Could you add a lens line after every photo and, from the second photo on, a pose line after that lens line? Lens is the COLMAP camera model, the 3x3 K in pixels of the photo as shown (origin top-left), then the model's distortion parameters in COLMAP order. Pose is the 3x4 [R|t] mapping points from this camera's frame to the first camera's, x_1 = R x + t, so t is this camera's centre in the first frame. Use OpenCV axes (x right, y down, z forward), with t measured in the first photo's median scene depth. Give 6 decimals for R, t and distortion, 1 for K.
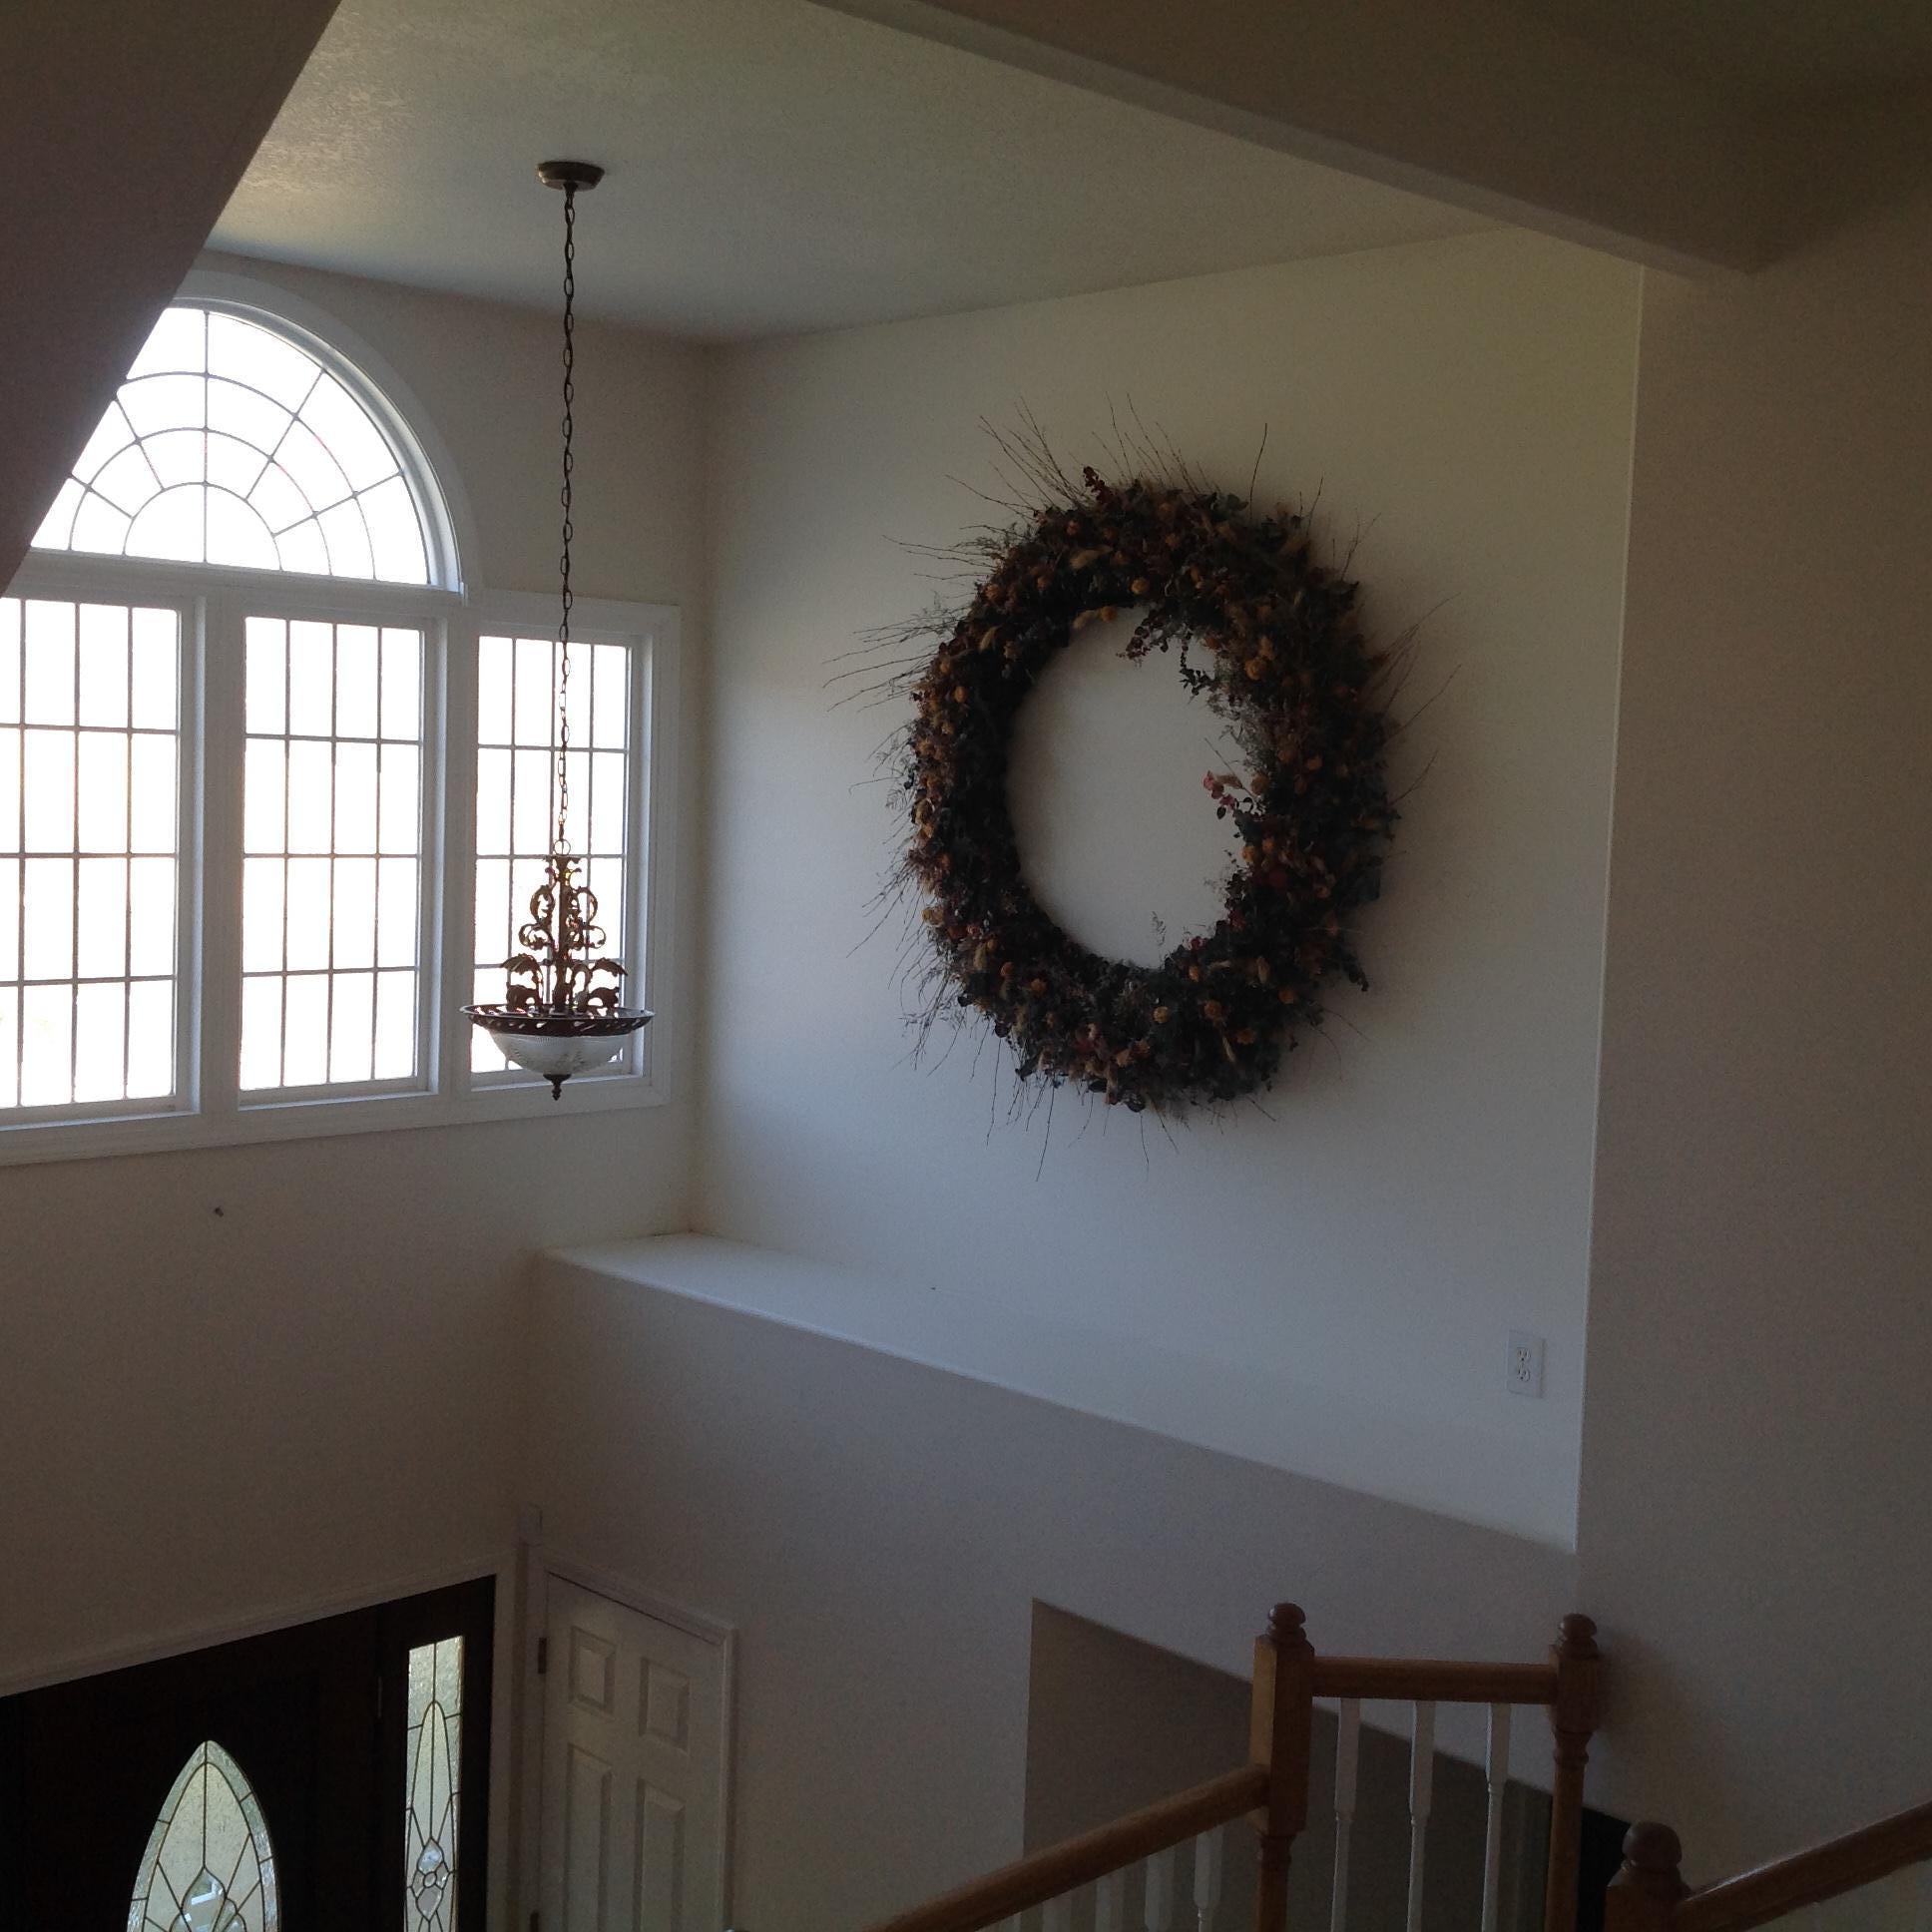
lens RADIAL K [[2409.7, 0, 966.0], [0, 2409.7, 966.0], [0, 0, 1]] dist [0.213329, -0.541126]
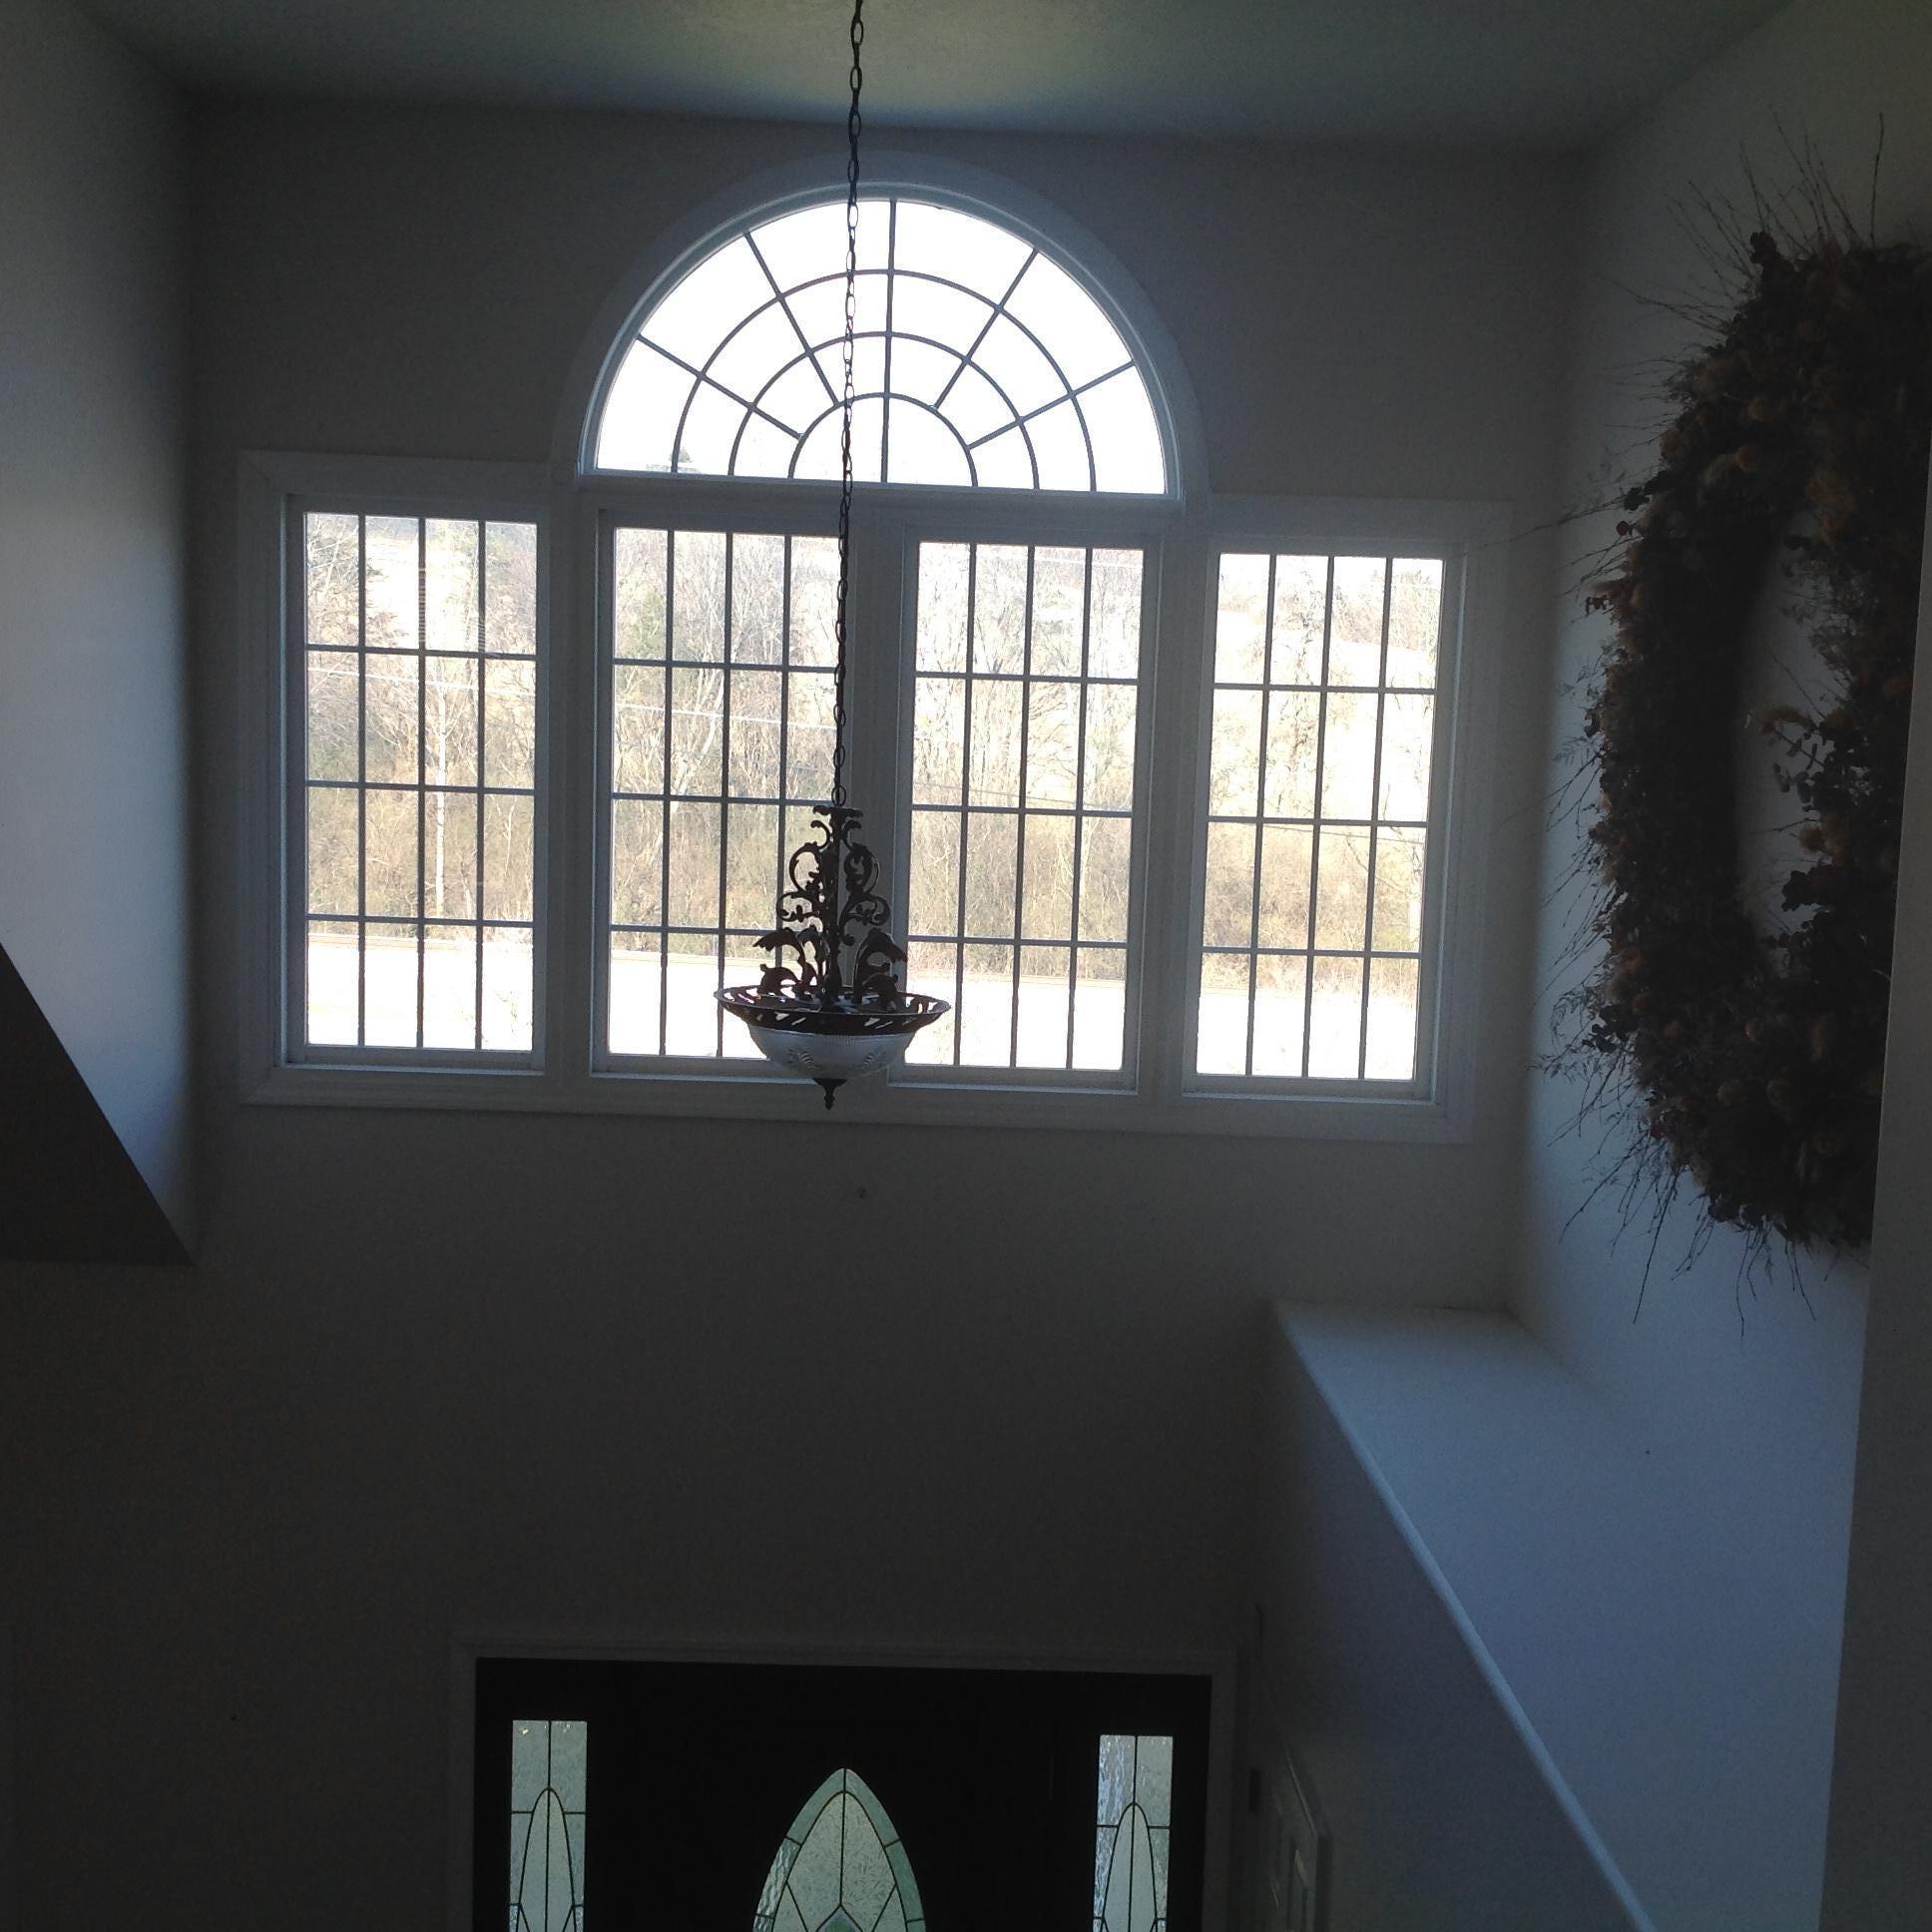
lens RADIAL K [[2409.7, 0, 966.0], [0, 2409.7, 966.0], [0, 0, 1]] dist [0.213329, -0.541126]
pose [[0.727048, 0.072905, -0.682705, 0.326295], [-0.067514, 0.997119, 0.034581, -0.018648], [0.683259, 0.020950, 0.729875, 0.354285]]
